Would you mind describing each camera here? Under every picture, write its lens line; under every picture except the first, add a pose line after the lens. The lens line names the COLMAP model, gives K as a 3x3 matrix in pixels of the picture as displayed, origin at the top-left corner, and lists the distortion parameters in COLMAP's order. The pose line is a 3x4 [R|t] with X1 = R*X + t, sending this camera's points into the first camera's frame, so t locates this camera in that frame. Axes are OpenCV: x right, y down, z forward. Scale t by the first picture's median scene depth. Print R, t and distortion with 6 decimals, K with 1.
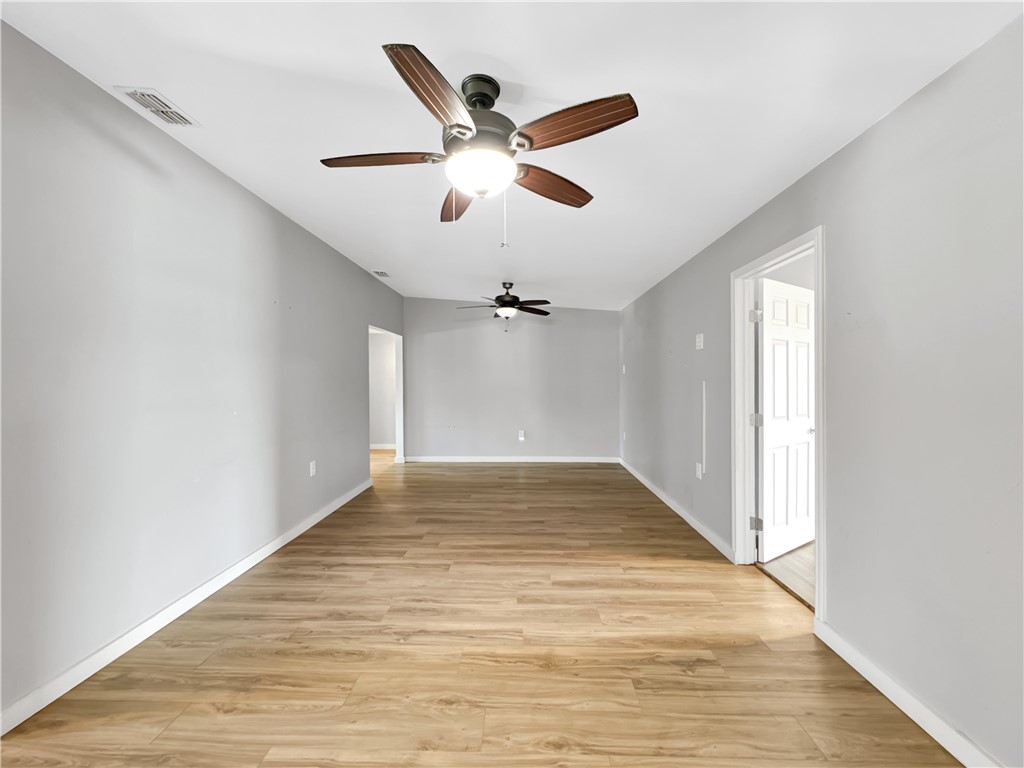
lens RADIAL K [[414.3, 0, 515.7], [0, 414.3, 384.6], [0, 0, 1]] dist [-0.006025, 0.000536]
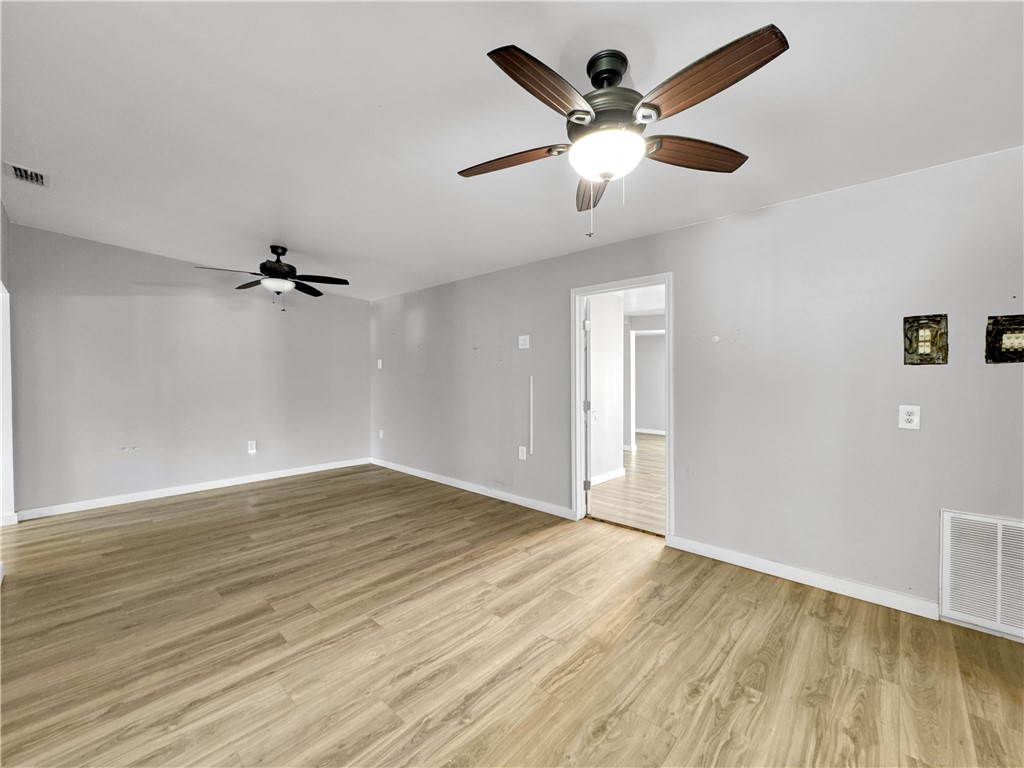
lens RADIAL K [[414.3, 0, 514.8], [0, 414.3, 377.3], [0, 0, 1]] dist [-0.006025, 0.000536]
pose [[0.661333, -0.001213, 0.750092, -0.515823], [0.007164, 0.999963, -0.004699, 0.002363], [-0.750058, 0.008481, 0.661317, 0.289620]]
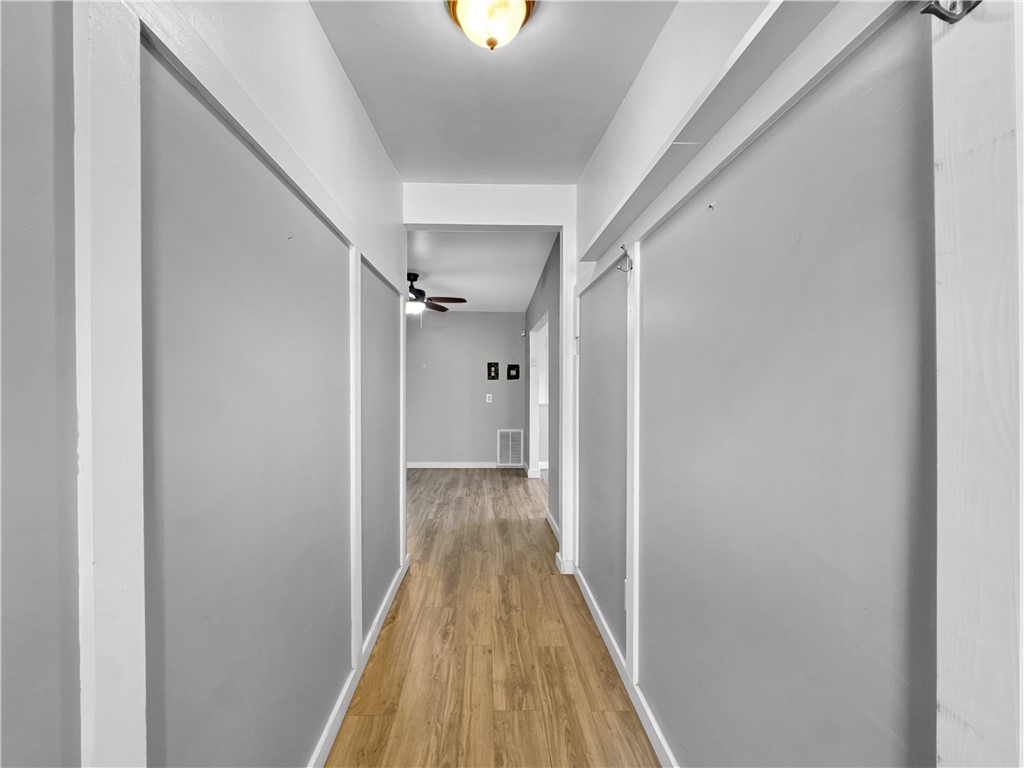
lens RADIAL K [[414.3, 0, 511.3], [0, 414.3, 383.9], [0, 0, 1]] dist [-0.006025, 0.000536]
pose [[-0.091439, -0.002880, 0.995807, -1.558398], [0.008147, 0.999960, 0.003640, -0.003523], [-0.995777, 0.008446, -0.091412, 0.326207]]
